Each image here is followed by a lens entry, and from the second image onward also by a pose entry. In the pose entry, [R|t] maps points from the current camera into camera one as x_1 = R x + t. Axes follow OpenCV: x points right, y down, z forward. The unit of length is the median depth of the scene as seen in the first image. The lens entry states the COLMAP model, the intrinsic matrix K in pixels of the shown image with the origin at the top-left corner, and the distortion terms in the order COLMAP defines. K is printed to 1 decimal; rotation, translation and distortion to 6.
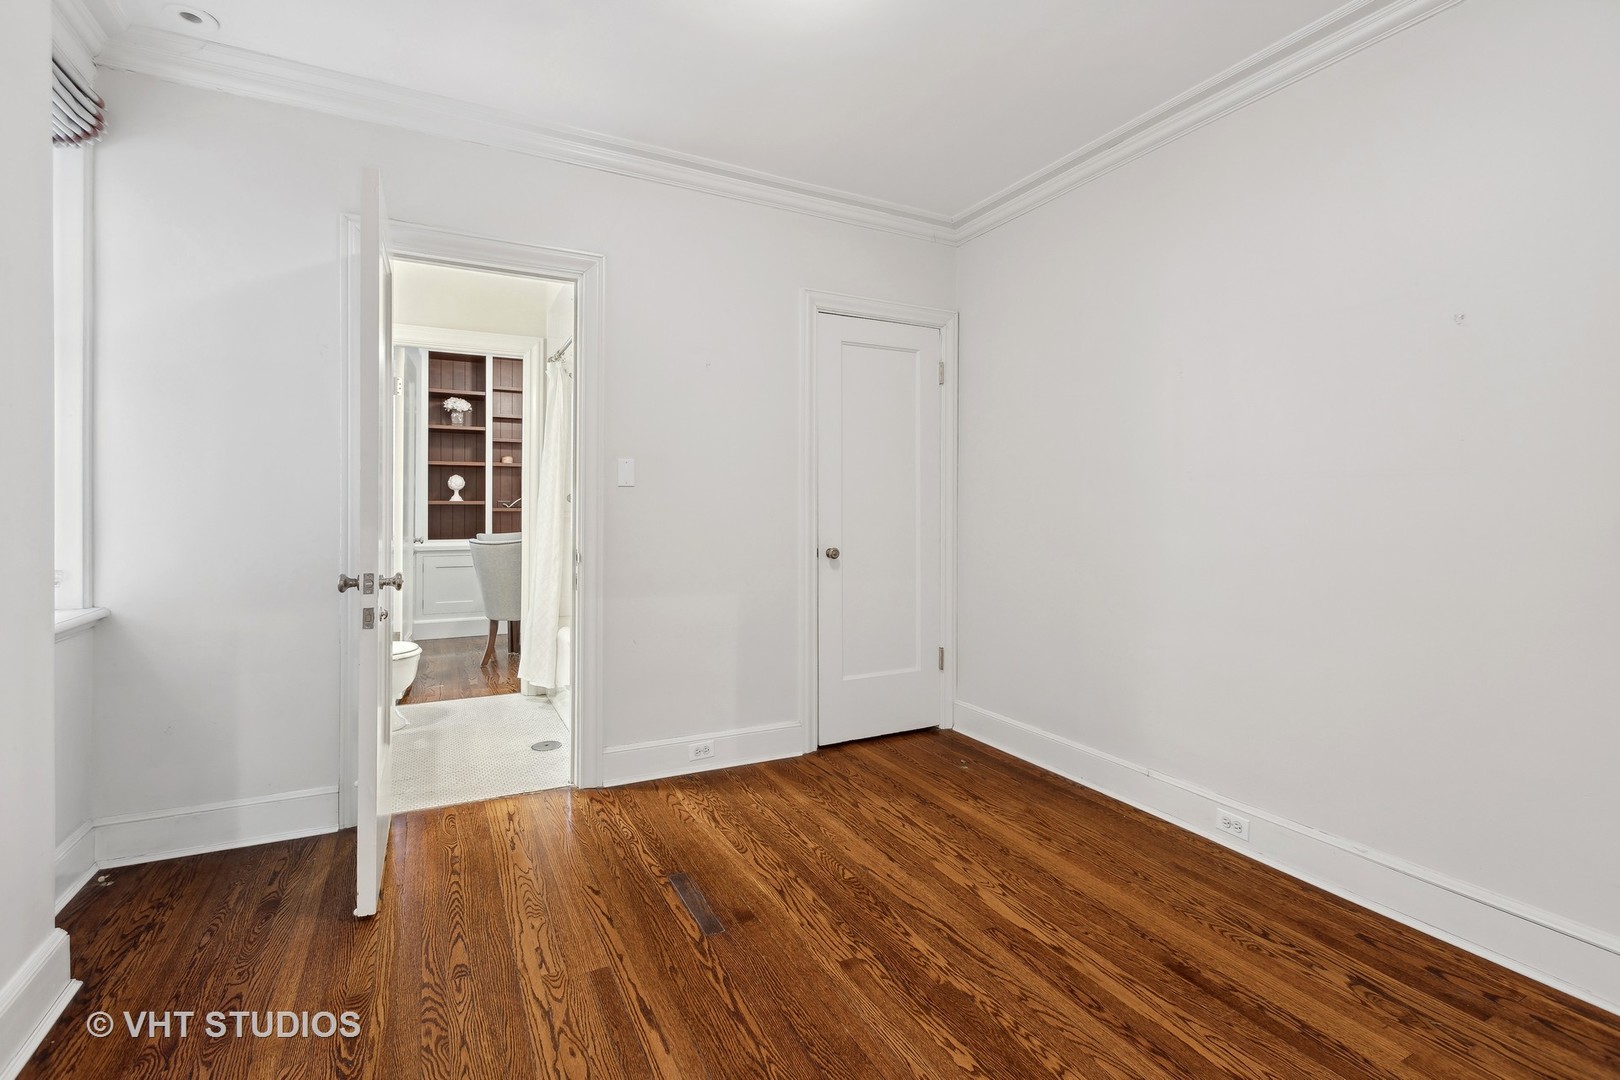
lens RADIAL K [[732.9, 0, 805.4], [0, 732.9, 519.0], [0, 0, 1]] dist [-0.001502, -0.000606]
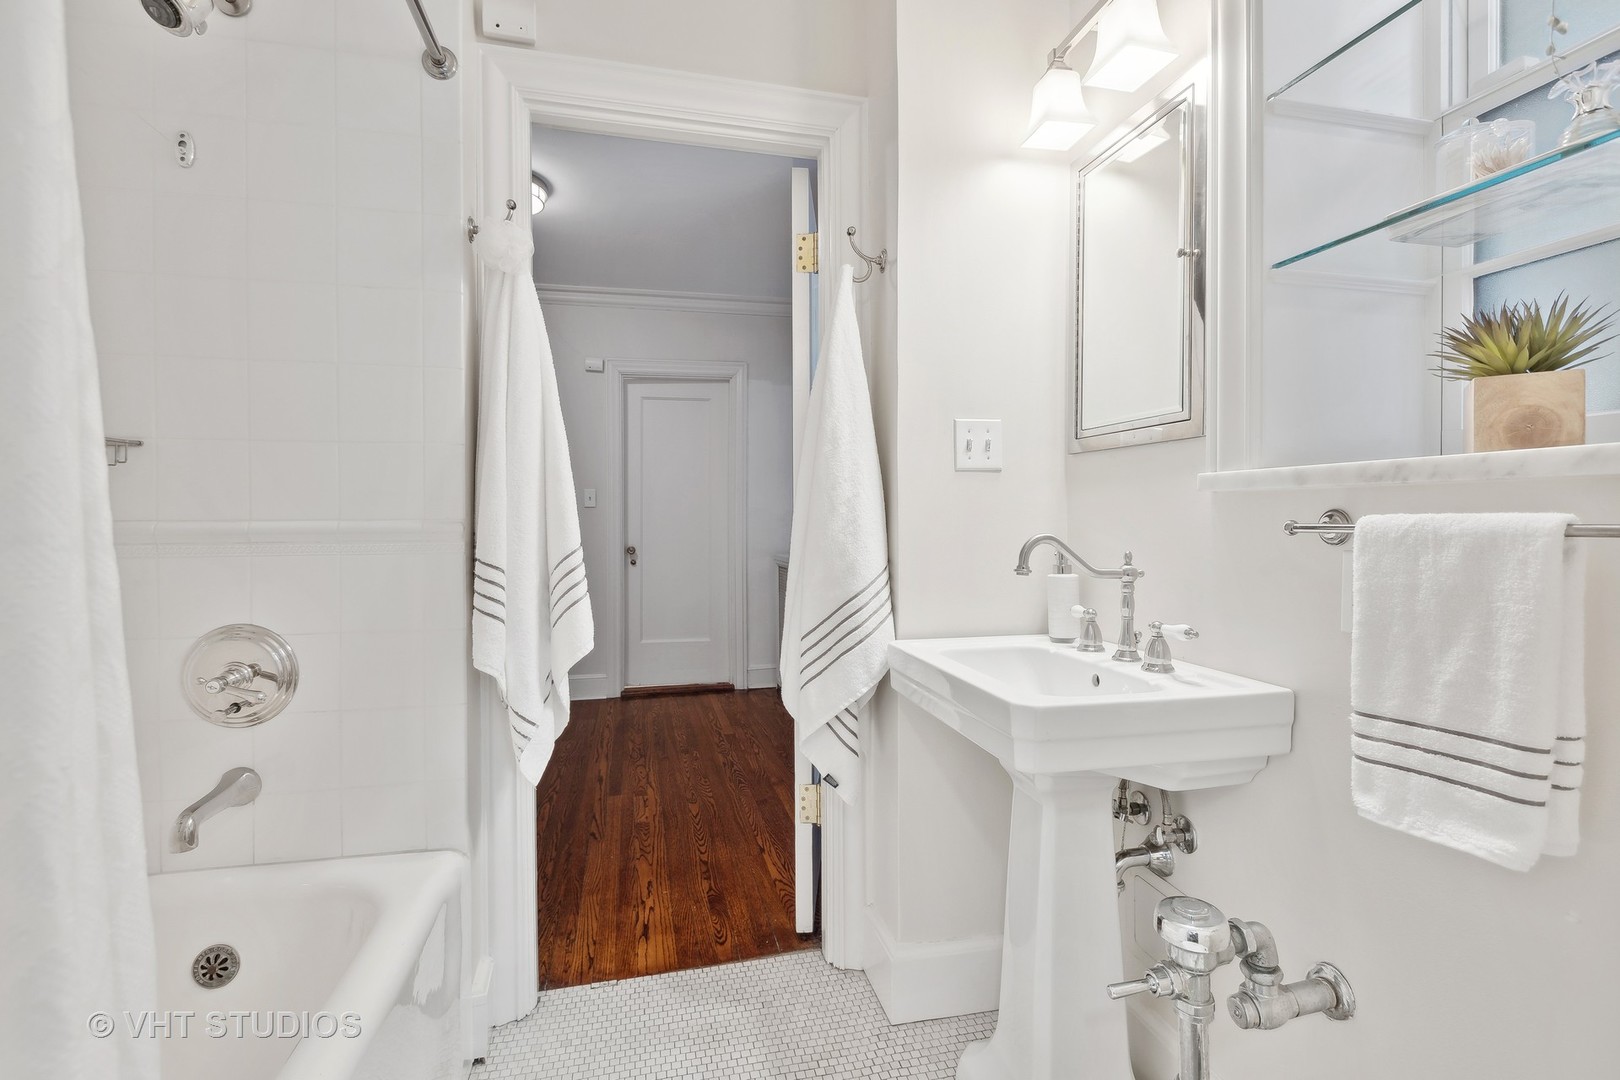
lens RADIAL K [[732.9, 0, 805.4], [0, 732.9, 519.0], [0, 0, 1]] dist [-0.001502, -0.000606]
pose [[-0.970541, -0.000607, 0.240936, -0.972344], [0.002723, 0.999905, 0.013485, -0.030138], [-0.240922, 0.013744, -0.970447, 2.206314]]
